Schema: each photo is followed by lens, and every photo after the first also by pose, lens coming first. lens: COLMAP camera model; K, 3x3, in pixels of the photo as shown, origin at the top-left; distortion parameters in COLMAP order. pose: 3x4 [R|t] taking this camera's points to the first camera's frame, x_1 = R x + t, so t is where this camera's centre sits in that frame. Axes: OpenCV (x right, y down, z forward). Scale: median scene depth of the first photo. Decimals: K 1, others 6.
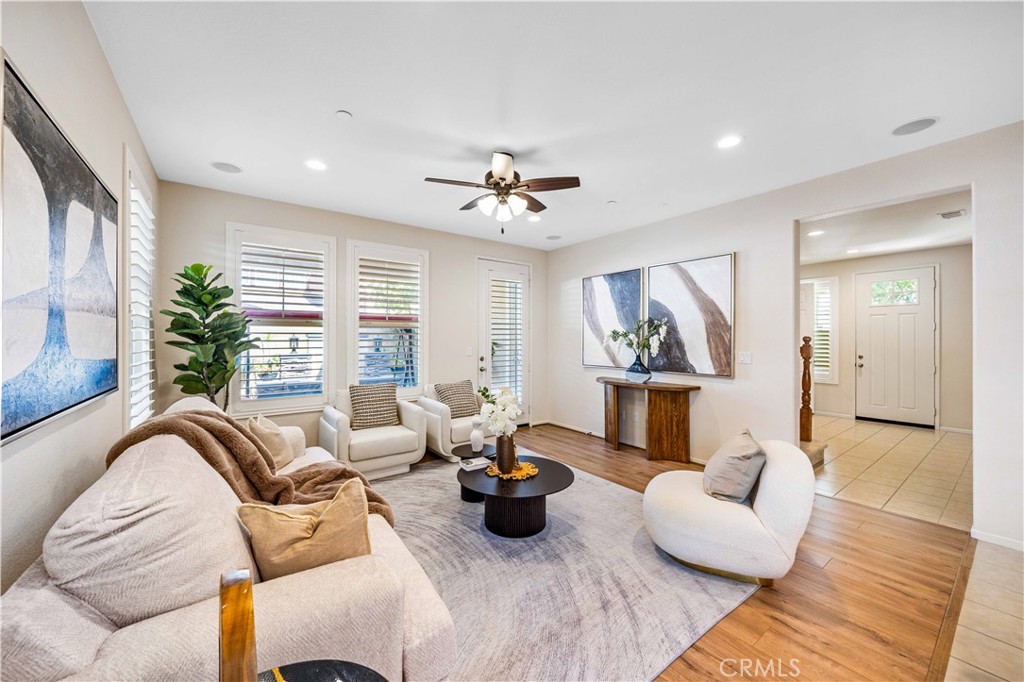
lens RADIAL K [[383.5, 0, 508.9], [0, 383.5, 339.0], [0, 0, 1]] dist [0.003112, -0.000790]
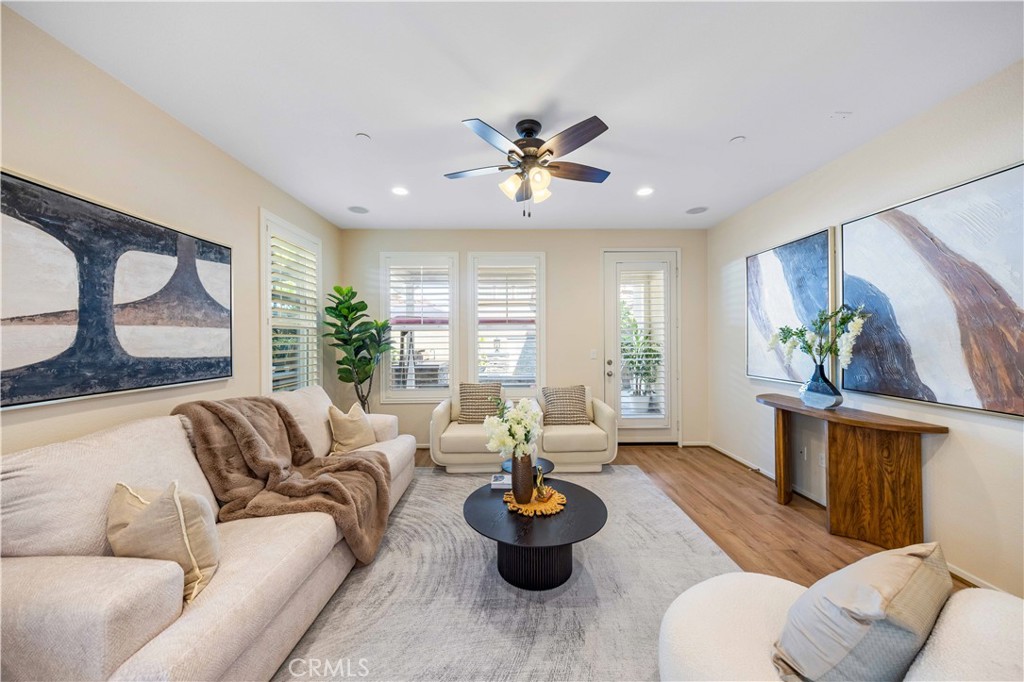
lens RADIAL K [[353.4, 0, 512.1], [0, 353.4, 339.9], [0, 0, 1]] dist [0.000209, 0.000007]
pose [[0.816248, -0.005518, -0.577675, 0.298173], [0.005647, 0.999983, -0.001574, -0.001956], [0.577673, -0.001977, 0.816266, 0.253747]]
